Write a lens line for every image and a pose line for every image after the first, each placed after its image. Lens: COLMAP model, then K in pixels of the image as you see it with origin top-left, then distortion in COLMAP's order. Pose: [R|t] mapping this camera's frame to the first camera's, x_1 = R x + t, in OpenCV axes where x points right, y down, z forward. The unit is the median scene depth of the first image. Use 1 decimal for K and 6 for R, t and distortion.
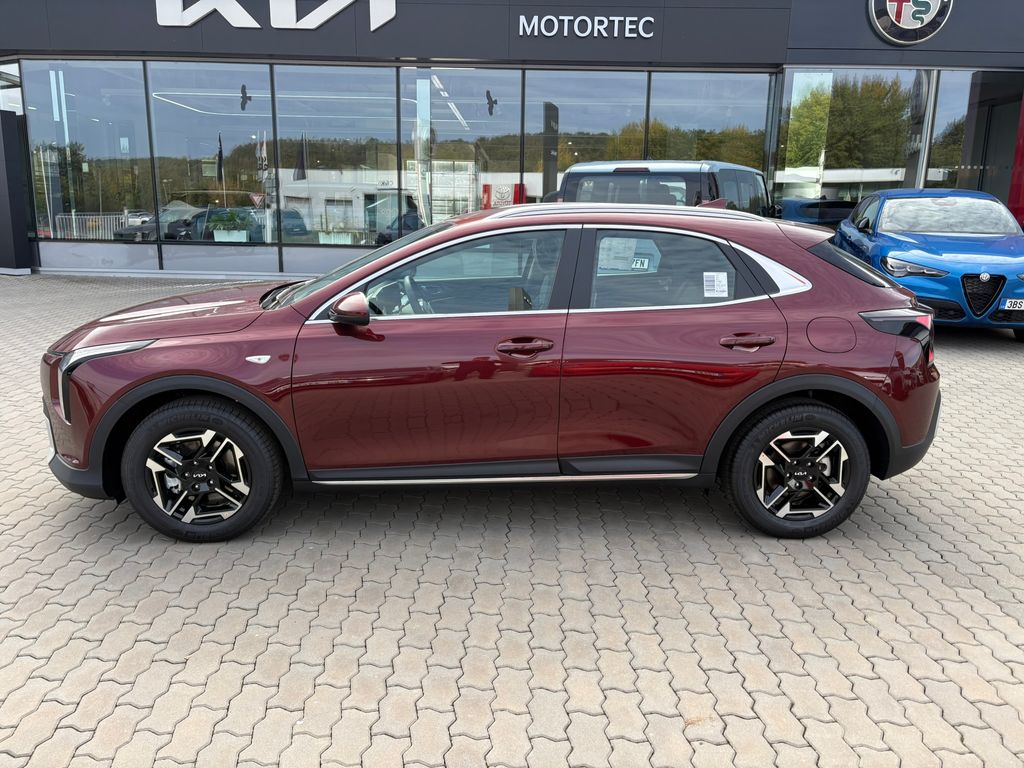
lens RADIAL K [[770.1, 0, 509.0], [0, 770.1, 384.7], [0, 0, 1]] dist [0.062769, -0.052035]
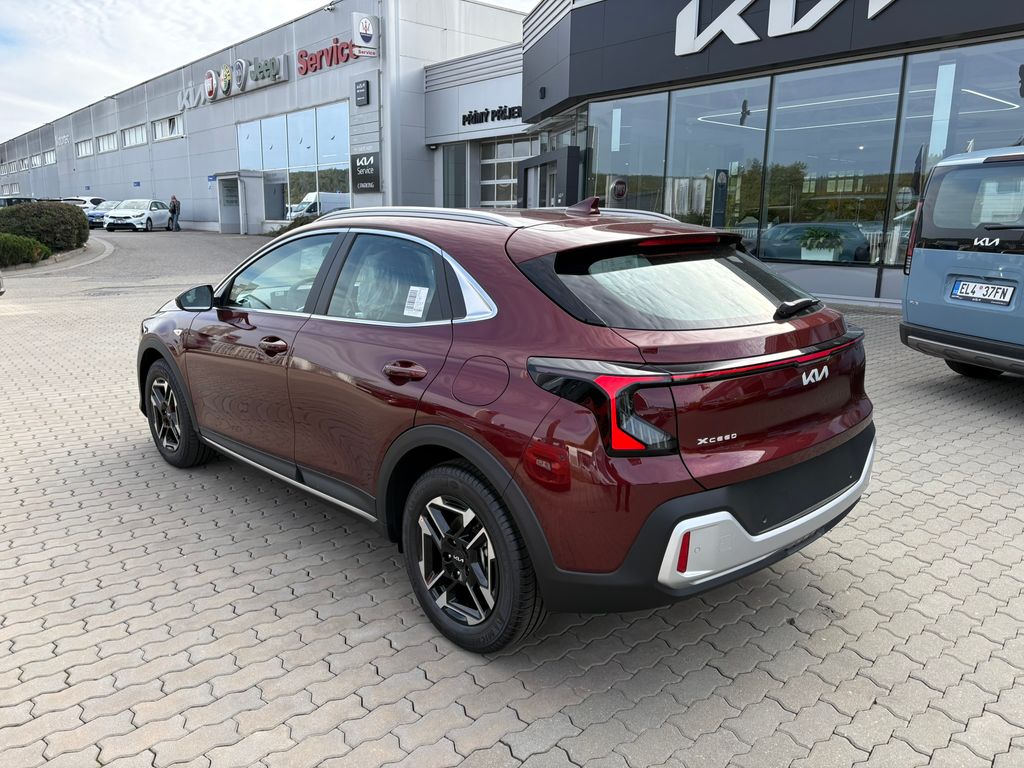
lens RADIAL K [[770.1, 0, 509.0], [0, 770.1, 384.7], [0, 0, 1]] dist [0.062769, -0.052035]
pose [[0.639749, 0.149105, -0.753982, 0.960582], [-0.166094, 0.984642, 0.053790, -0.101649], [0.750423, 0.090820, 0.654689, 0.539628]]
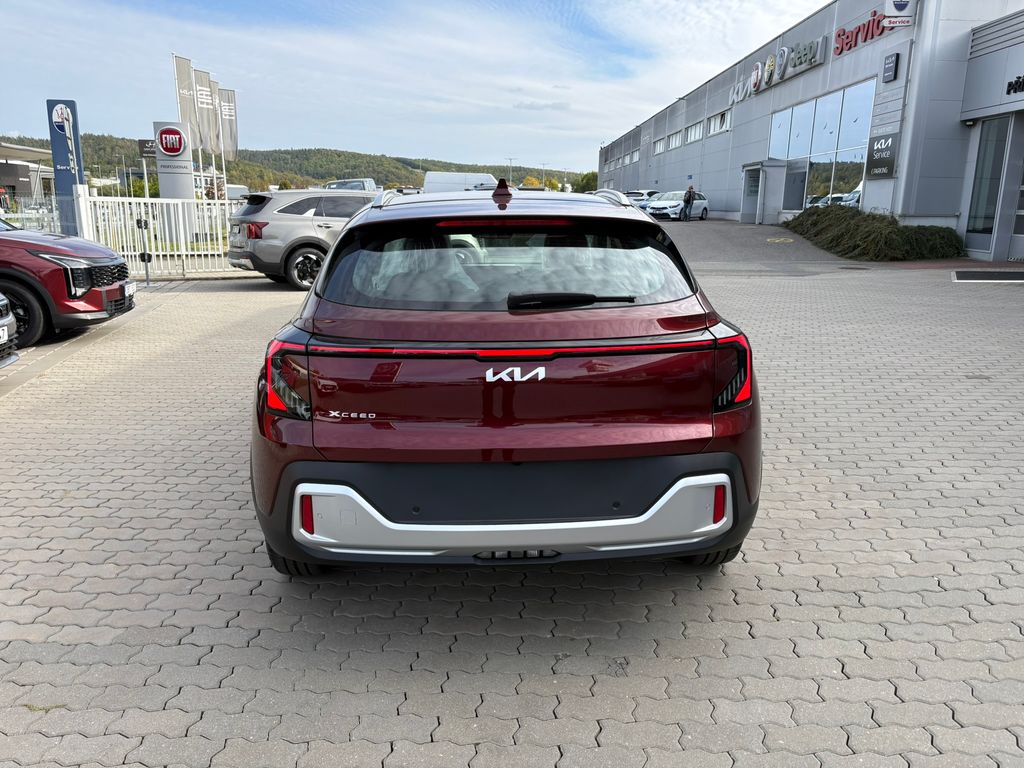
lens RADIAL K [[770.1, 0, 509.0], [0, 770.1, 384.7], [0, 0, 1]] dist [0.062769, -0.052035]
pose [[0.000748, 0.211346, -0.977411, 1.221532], [-0.232986, 0.950550, 0.205359, -0.239108], [0.972480, 0.227570, 0.049952, 1.186660]]
